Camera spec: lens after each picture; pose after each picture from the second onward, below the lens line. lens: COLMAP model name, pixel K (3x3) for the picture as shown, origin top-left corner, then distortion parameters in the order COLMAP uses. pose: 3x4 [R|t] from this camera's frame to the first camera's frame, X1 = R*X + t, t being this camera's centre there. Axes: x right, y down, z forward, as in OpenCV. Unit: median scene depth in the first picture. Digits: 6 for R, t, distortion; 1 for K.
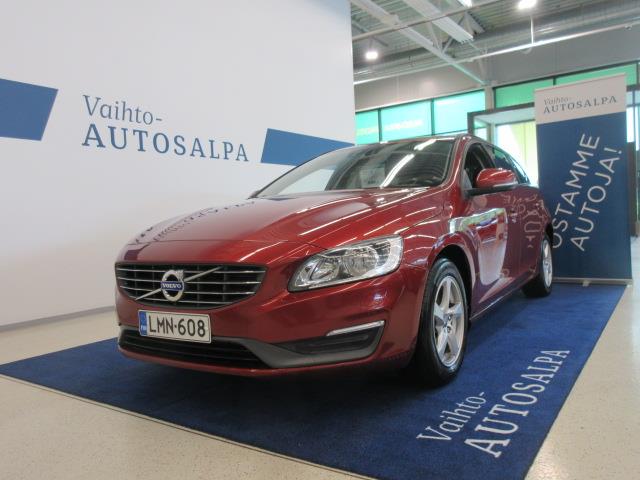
lens RADIAL K [[514.3, 0, 320.0], [0, 514.3, 240.0], [0, 0, 1]] dist [0.002128, 0.003734]
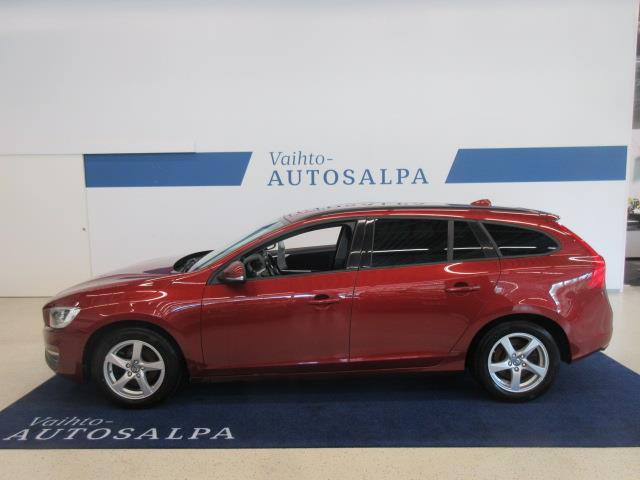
lens RADIAL K [[475.5, 0, 320.0], [0, 475.5, 240.0], [0, 0, 1]] dist [0.009002, 0.001554]
pose [[0.542461, 0.123481, -0.830956, 0.803418], [-0.045533, 0.992006, 0.117689, -0.194863], [0.838846, -0.026006, 0.543747, 0.354759]]
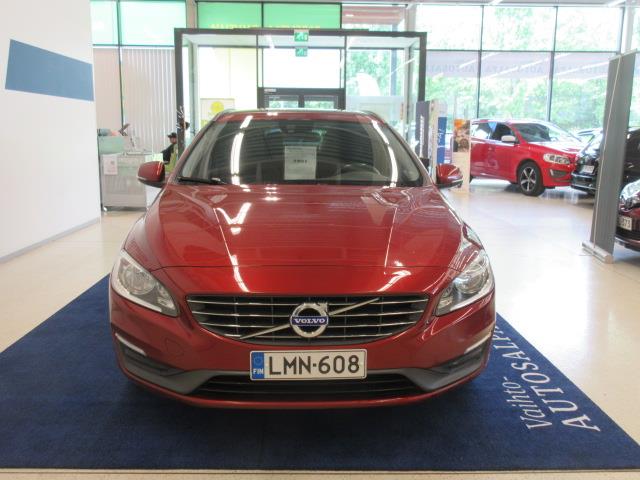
lens RADIAL K [[622.2, 0, 320.0], [0, 622.2, 240.0], [0, 0, 1]] dist [0.019969, 0.016299]
pose [[0.811079, -0.041239, 0.583481, -0.386247], [-0.026803, 0.993844, 0.107501, -0.070883], [-0.584322, -0.102831, 0.804980, 0.063870]]
